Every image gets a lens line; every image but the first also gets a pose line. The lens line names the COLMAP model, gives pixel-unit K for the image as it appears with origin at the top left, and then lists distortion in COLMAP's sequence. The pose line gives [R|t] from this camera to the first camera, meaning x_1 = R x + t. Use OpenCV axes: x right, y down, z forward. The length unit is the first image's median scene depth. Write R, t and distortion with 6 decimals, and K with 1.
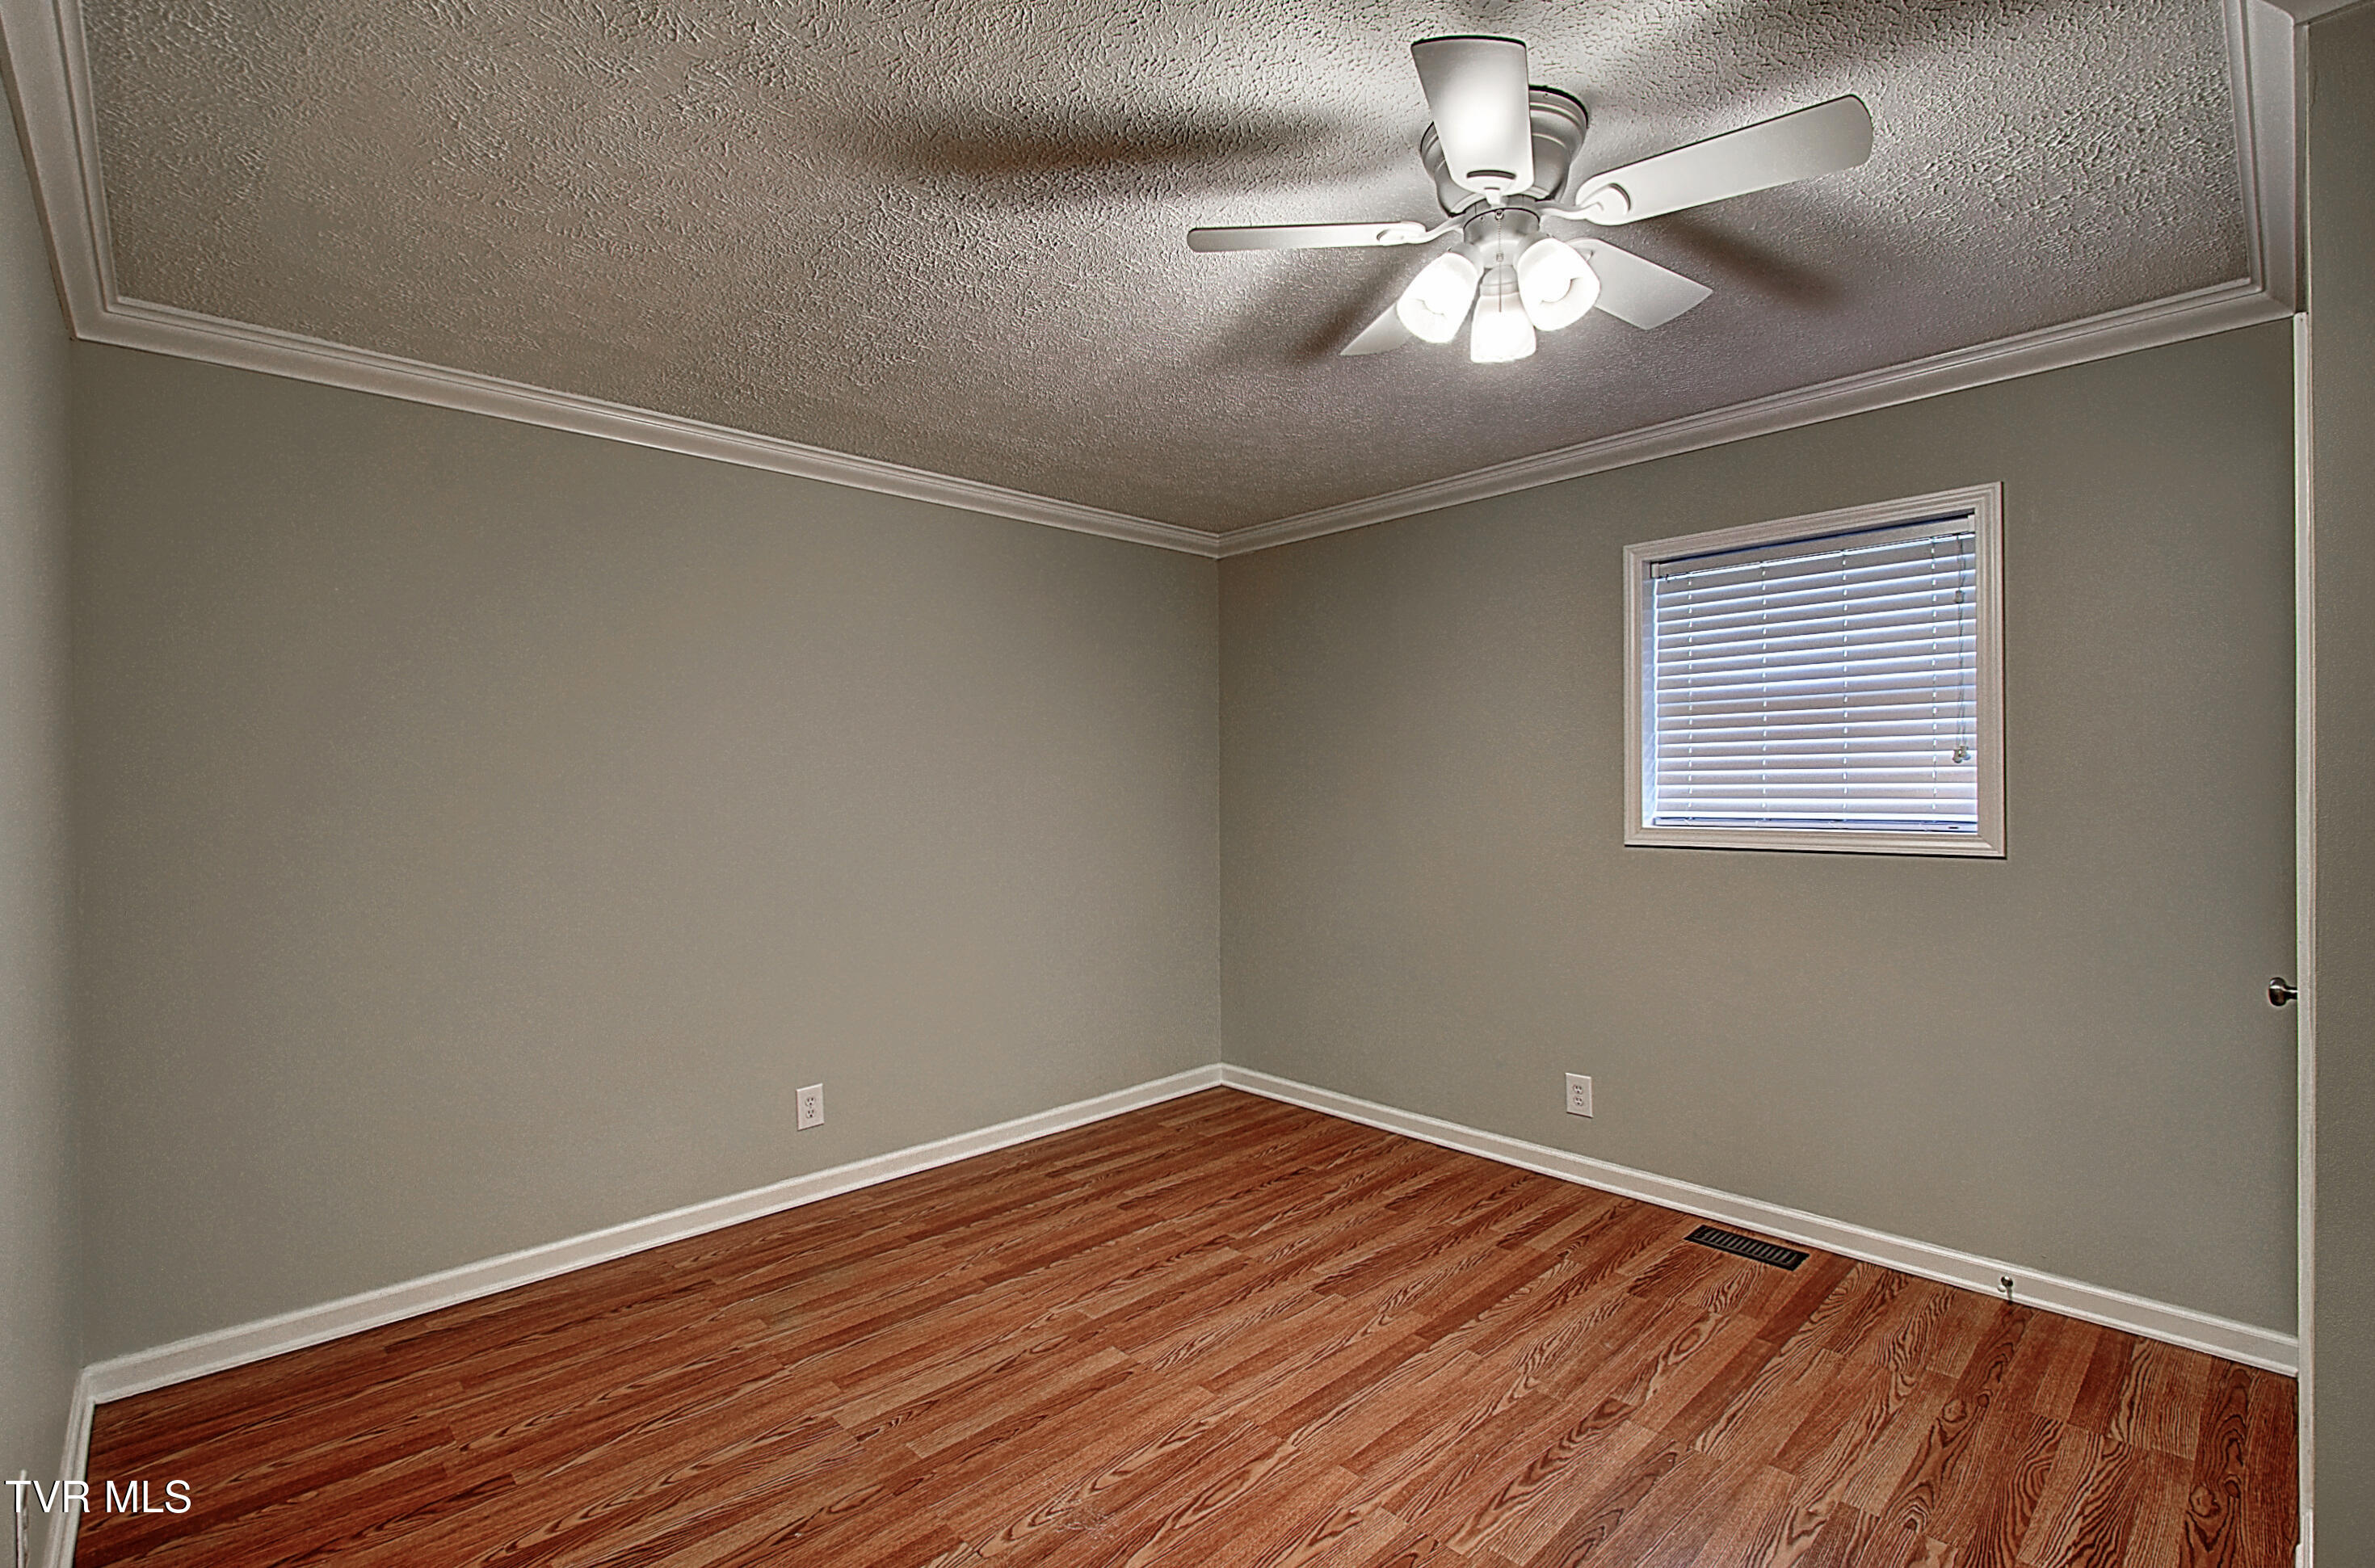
lens RADIAL K [[1062.1, 0, 1188.5], [0, 1062.1, 787.0], [0, 0, 1]] dist [-0.003475, -0.000909]
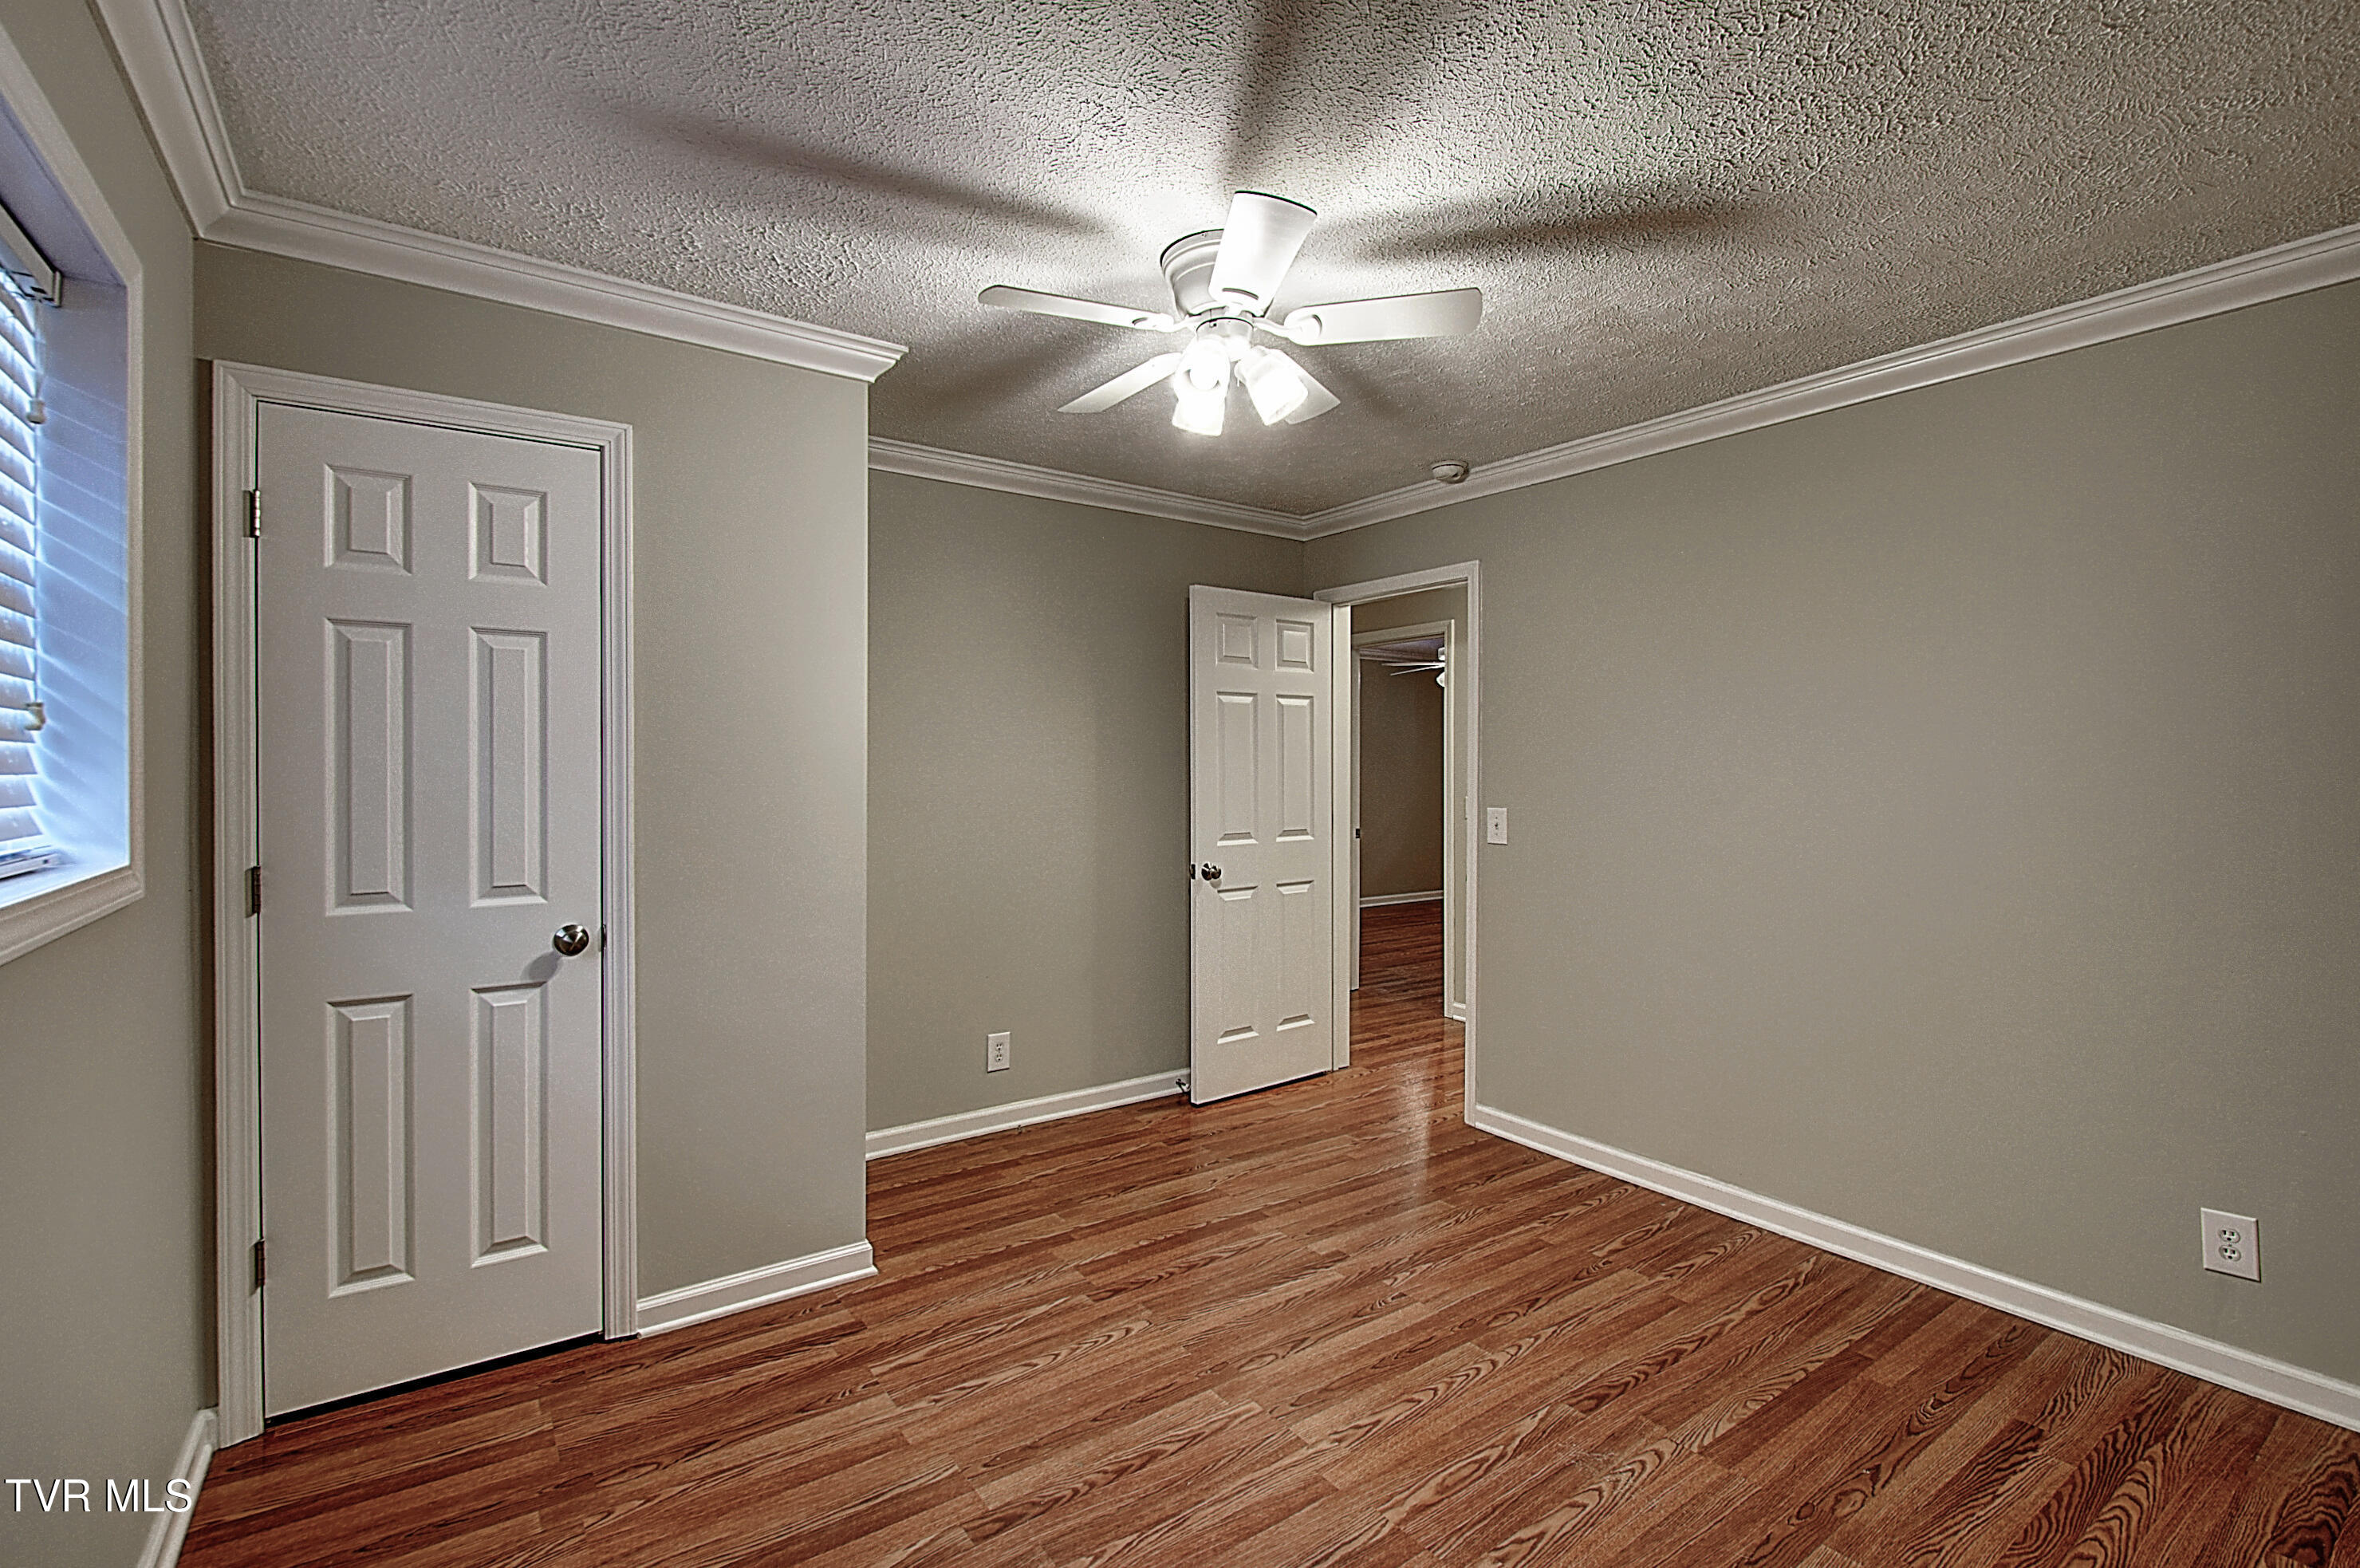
lens RADIAL K [[1055.4, 0, 1180.4], [0, 1055.4, 772.8], [0, 0, 1]] dist [-0.003475, -0.000909]
pose [[-0.989255, 0.002296, 0.146180, 0.140829], [0.003099, 0.999981, 0.005267, -0.004635], [-0.146165, 0.005663, -0.989244, 1.908456]]
